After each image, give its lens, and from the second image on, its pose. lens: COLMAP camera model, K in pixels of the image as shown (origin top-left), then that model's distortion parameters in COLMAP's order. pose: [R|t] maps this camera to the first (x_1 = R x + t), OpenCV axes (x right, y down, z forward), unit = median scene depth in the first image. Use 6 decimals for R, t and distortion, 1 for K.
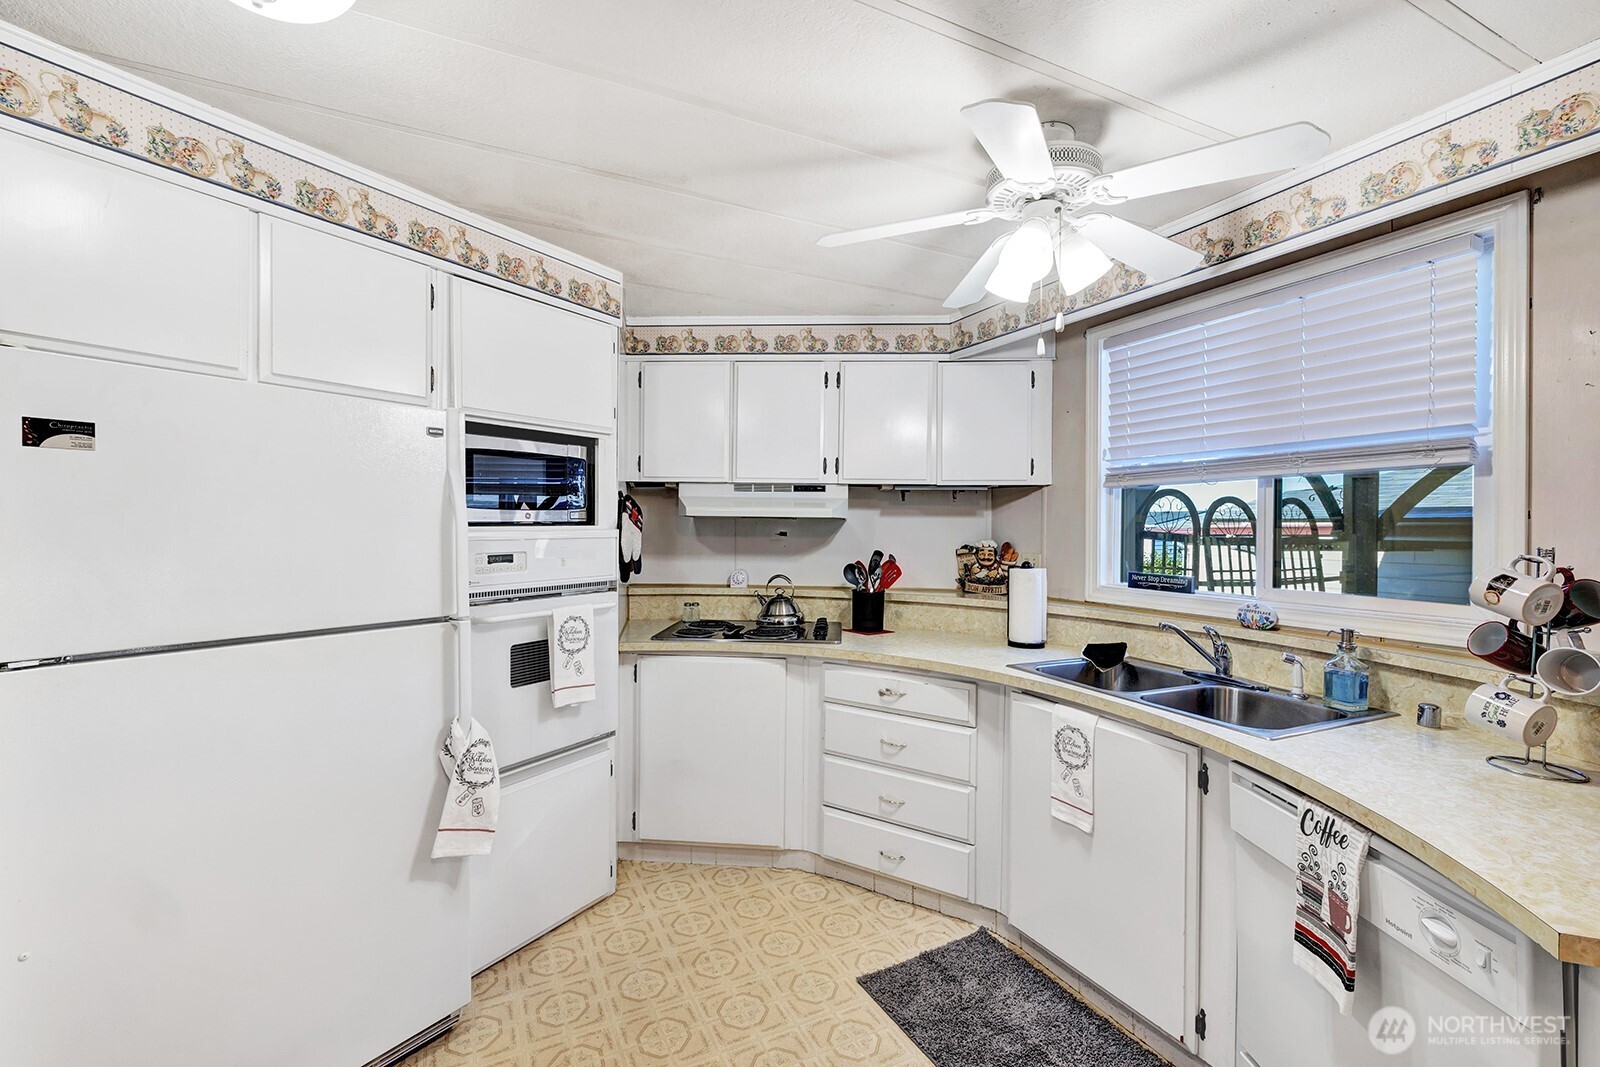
lens RADIAL K [[692.6, 0, 791.2], [0, 692.6, 532.2], [0, 0, 1]] dist [0.005268, -0.000346]
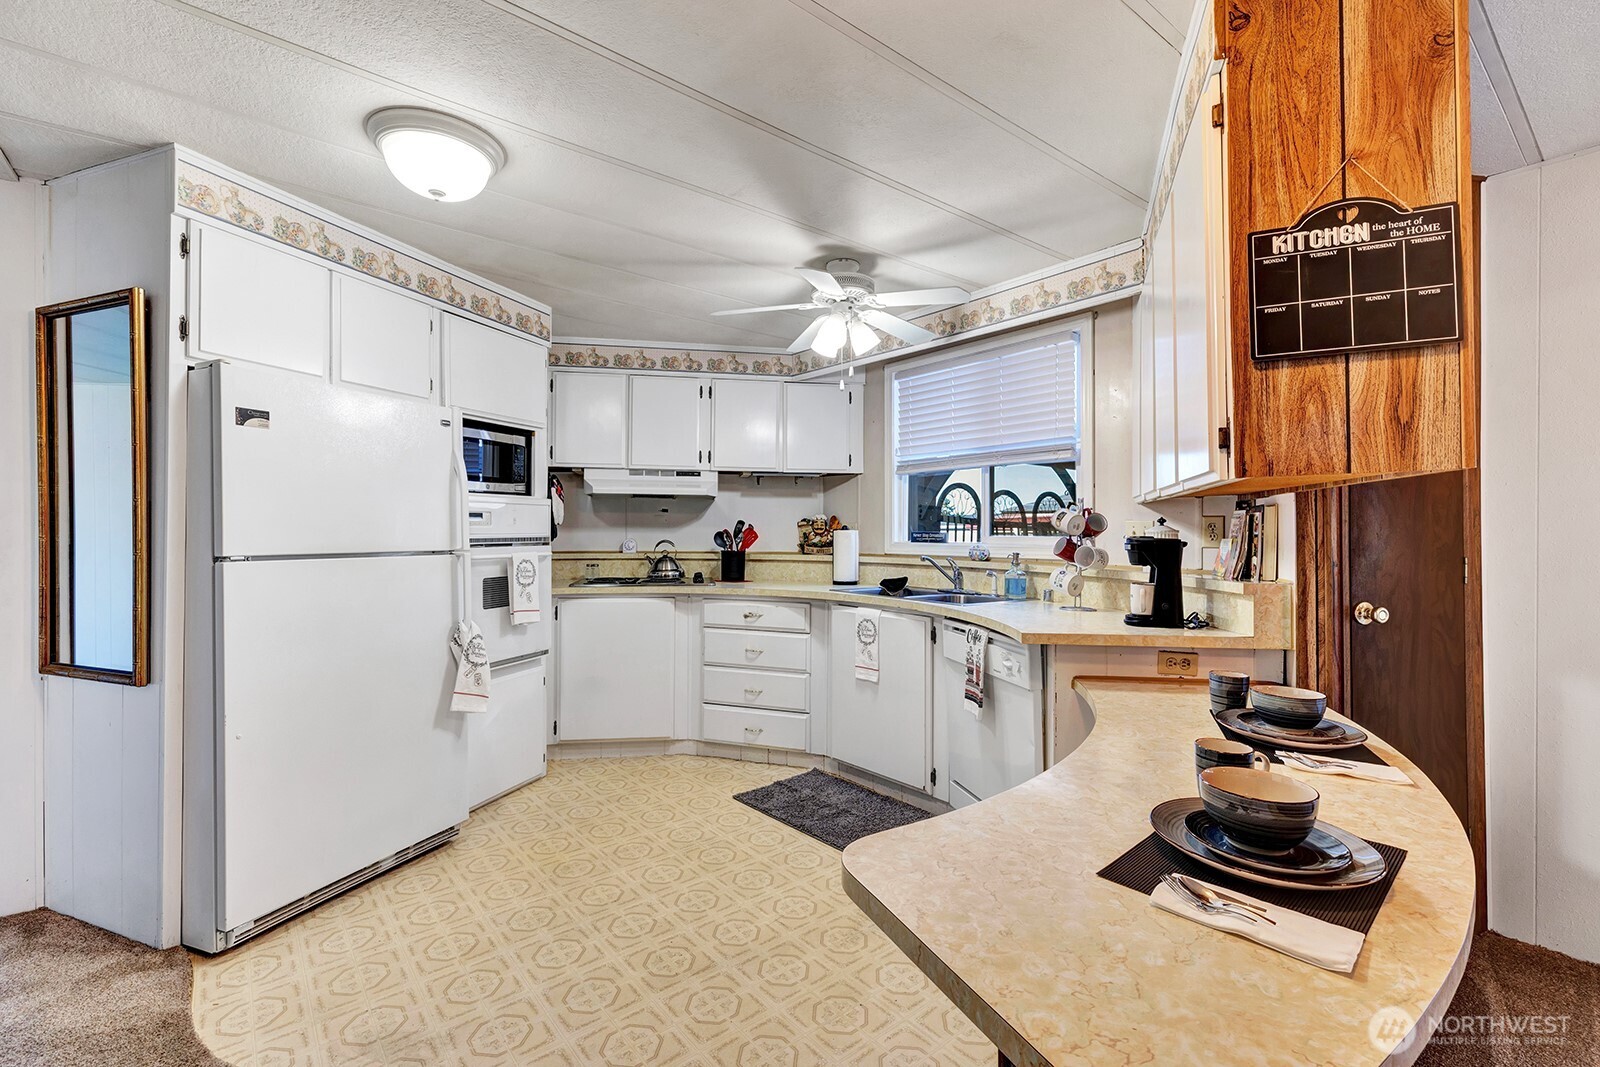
lens RADIAL K [[717.1, 0, 795.0], [0, 717.1, 534.6], [0, 0, 1]] dist [-0.005701, -0.000091]
pose [[0.975019, -0.003826, 0.222090, -0.106039], [0.004926, 0.999978, -0.004397, 0.079373], [-0.222069, 0.005381, 0.975016, -0.496657]]
